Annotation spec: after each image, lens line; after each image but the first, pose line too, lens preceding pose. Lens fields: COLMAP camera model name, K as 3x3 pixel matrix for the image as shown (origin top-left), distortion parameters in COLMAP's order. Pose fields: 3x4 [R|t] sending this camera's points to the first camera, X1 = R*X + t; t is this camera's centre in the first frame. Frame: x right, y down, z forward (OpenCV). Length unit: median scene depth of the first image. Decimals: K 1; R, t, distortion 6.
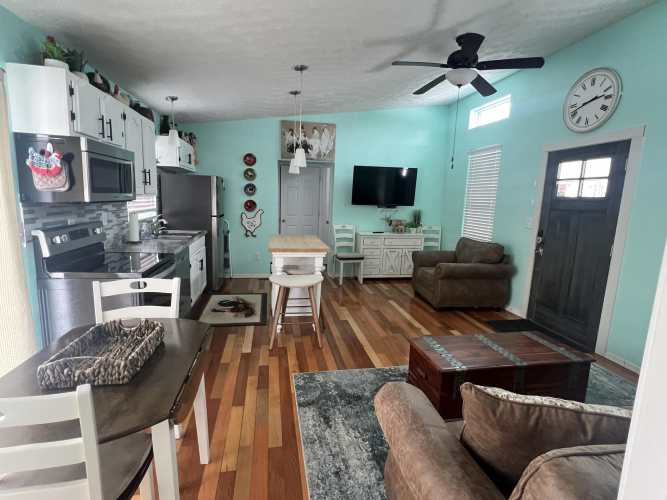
lens RADIAL K [[333.2, 0, 331.2], [0, 333.2, 248.9], [0, 0, 1]] dist [-0.002772, -0.000511]
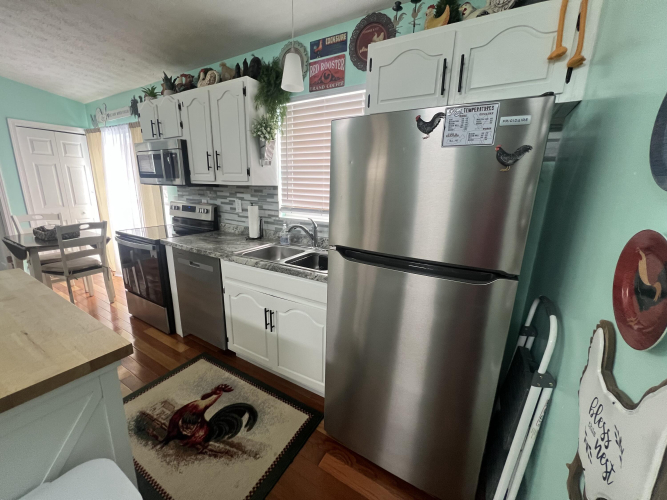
lens RADIAL K [[266.7, 0, 332.2], [0, 266.7, 248.4], [0, 0, 1]] dist [-0.000142, -0.000063]
pose [[-0.652247, 0.124191, -0.747763, -0.191661], [-0.170049, 0.937370, 0.304009, -0.242548], [0.738686, 0.325445, -0.590278, 1.562630]]
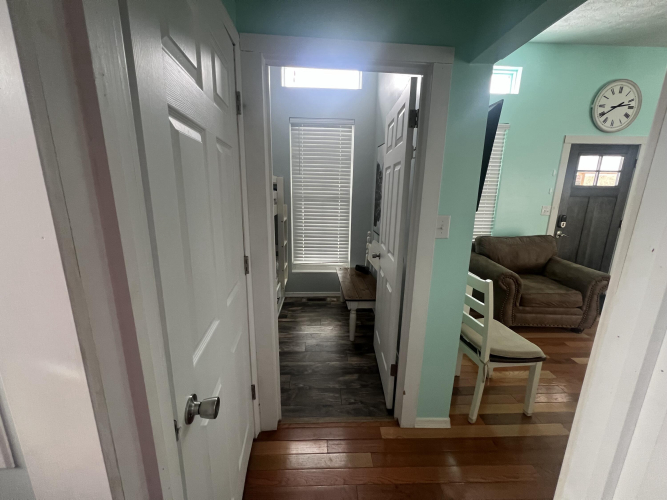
lens RADIAL K [[266.7, 0, 332.8], [0, 266.7, 249.2], [0, 0, 1]] dist [-0.000142, -0.000063]
pose [[0.140733, -0.248803, 0.958275, -0.419322], [0.150711, 0.962012, 0.227639, -0.306084], [-0.978509, 0.112386, 0.172884, 1.831055]]
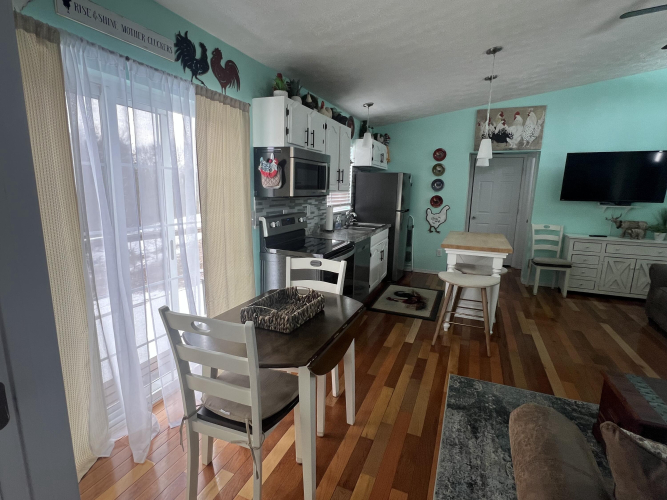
lens RADIAL K [[333.2, 0, 330.5], [0, 333.2, 248.7], [0, 0, 1]] dist [-0.002772, -0.000511]
pose [[0.835507, 0.081456, -0.543409, 0.072192], [-0.076328, 0.996568, 0.032027, 0.005695], [0.544153, 0.014718, 0.838857, -0.005300]]
